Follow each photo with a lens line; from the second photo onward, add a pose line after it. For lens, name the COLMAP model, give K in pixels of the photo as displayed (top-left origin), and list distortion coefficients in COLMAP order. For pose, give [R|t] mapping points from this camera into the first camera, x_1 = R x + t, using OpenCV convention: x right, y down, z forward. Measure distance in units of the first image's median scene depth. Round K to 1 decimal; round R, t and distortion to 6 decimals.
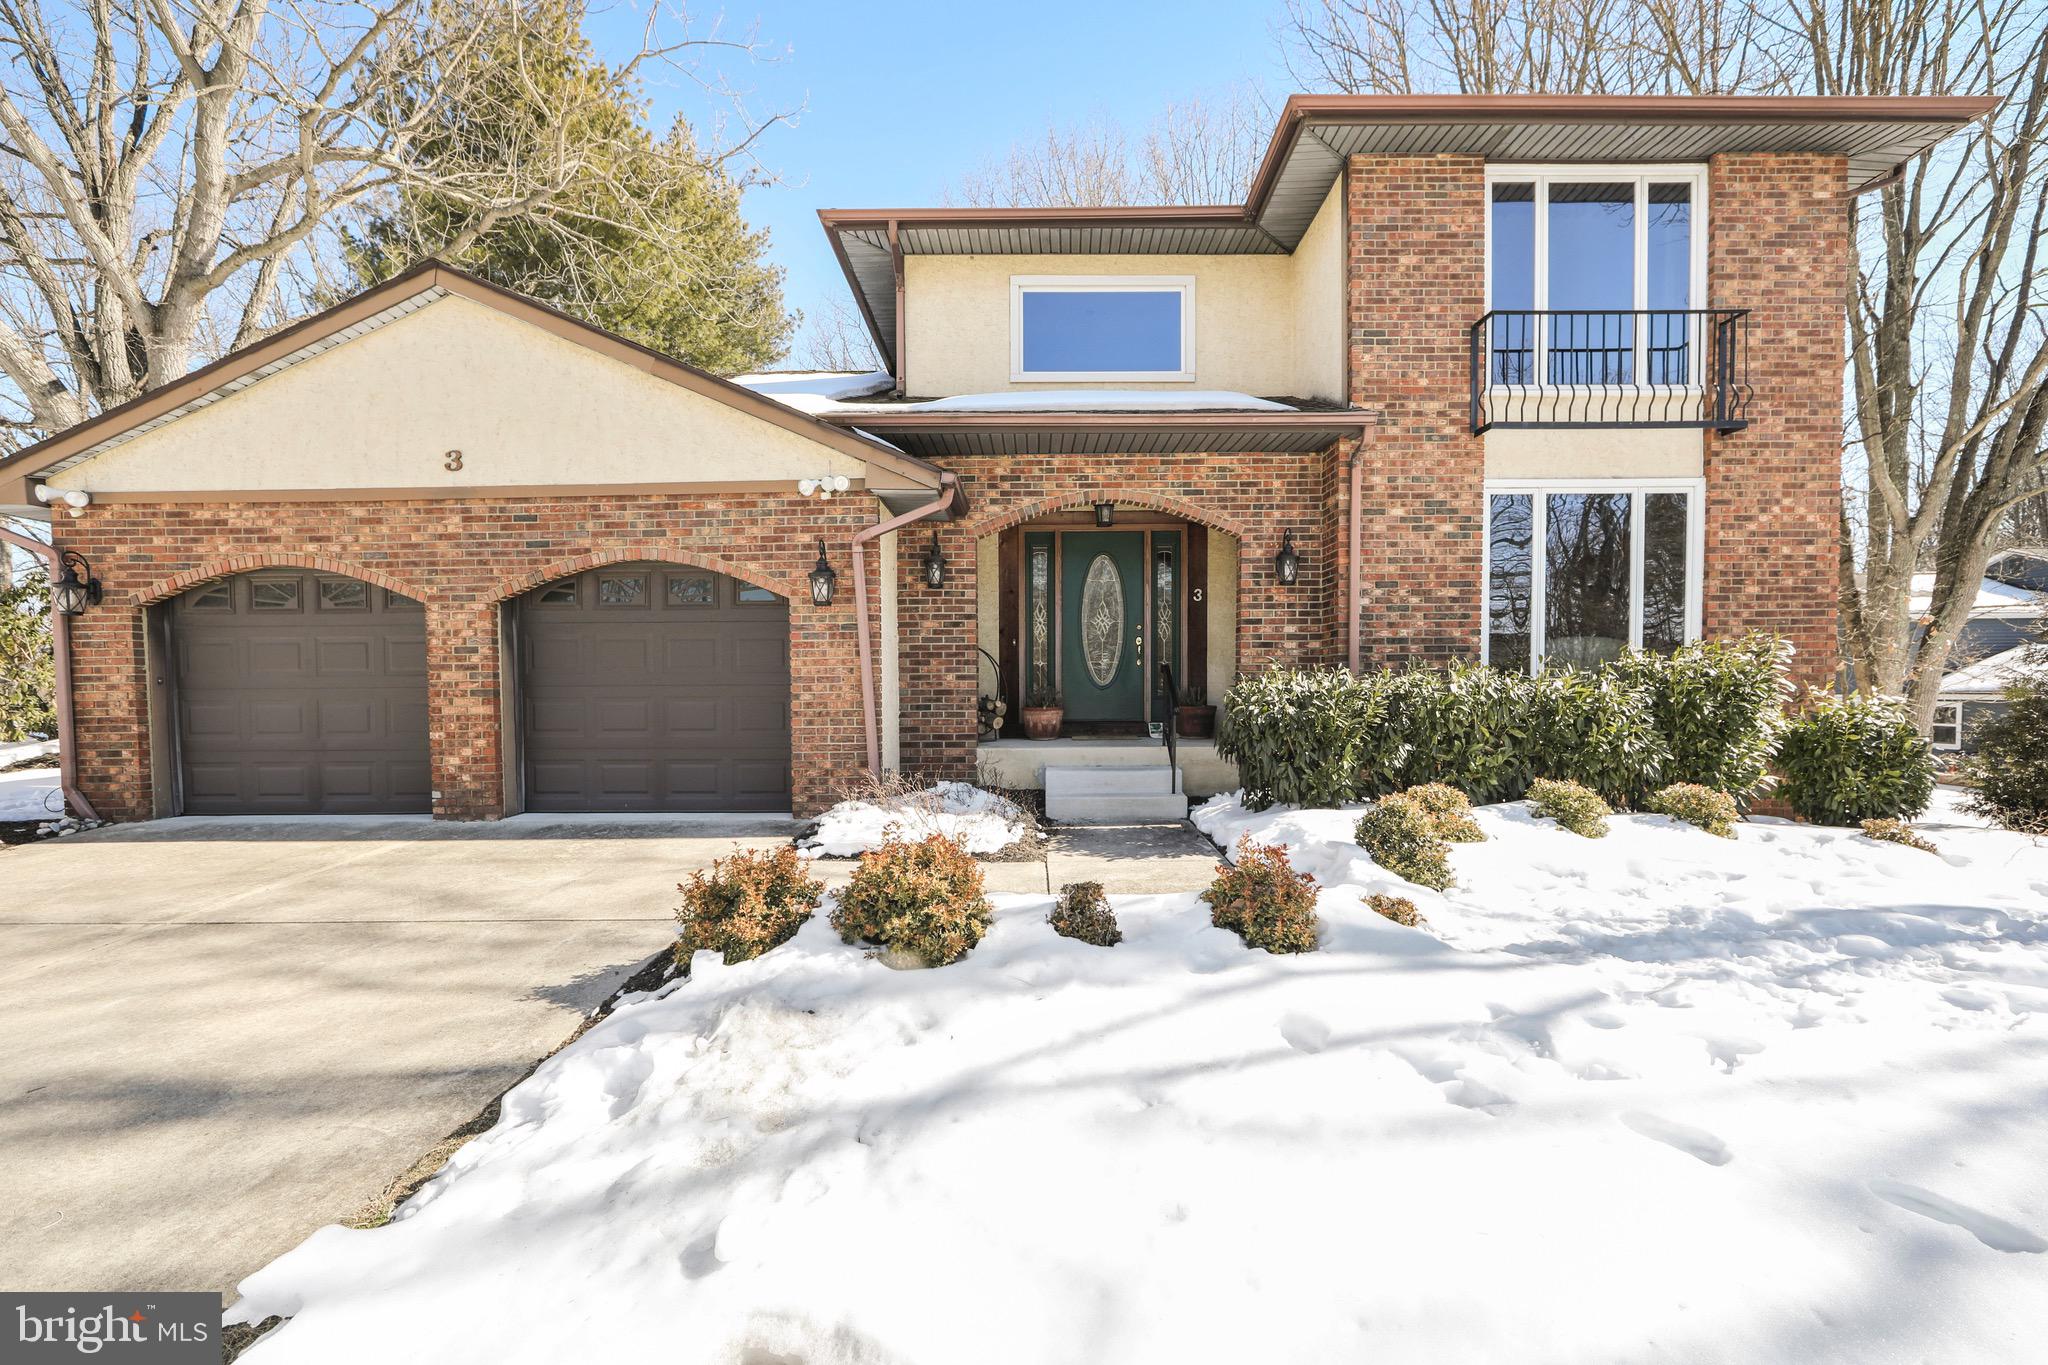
lens RADIAL K [[808.3, 0, 1016.2], [0, 808.3, 690.4], [0, 0, 1]] dist [-0.006551, 0.000933]
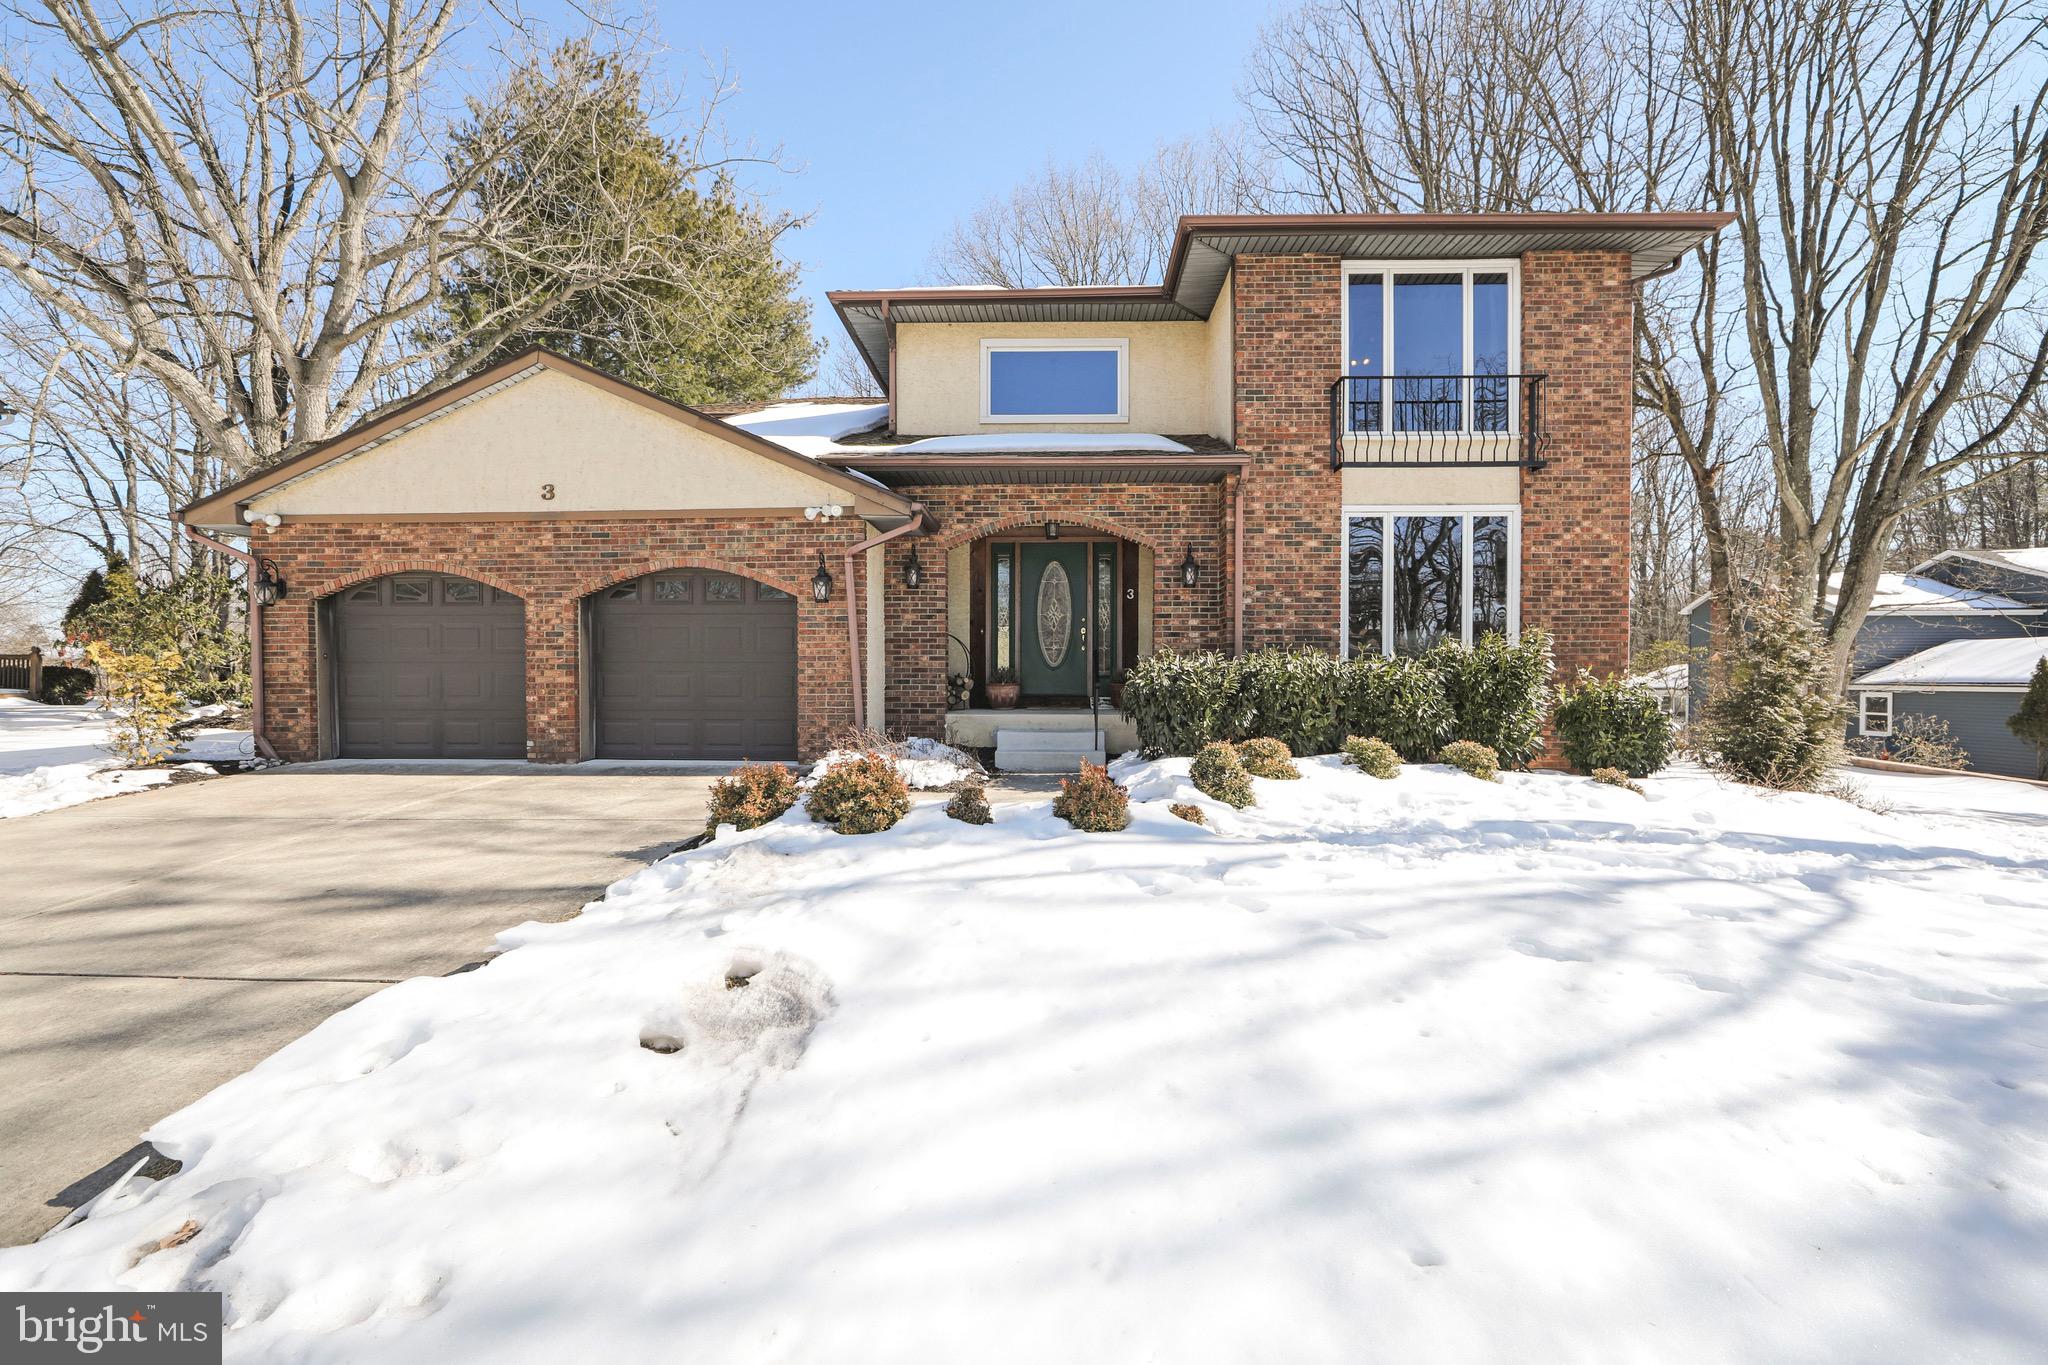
lens RADIAL K [[808.3, 0, 1032.6], [0, 808.3, 668.6], [0, 0, 1]] dist [-0.006551, 0.000933]
pose [[0.999683, 0.007778, -0.023964, 0.126565], [-0.008129, 0.999860, -0.014597, 0.018091], [0.023847, 0.014787, 0.999606, -0.285852]]
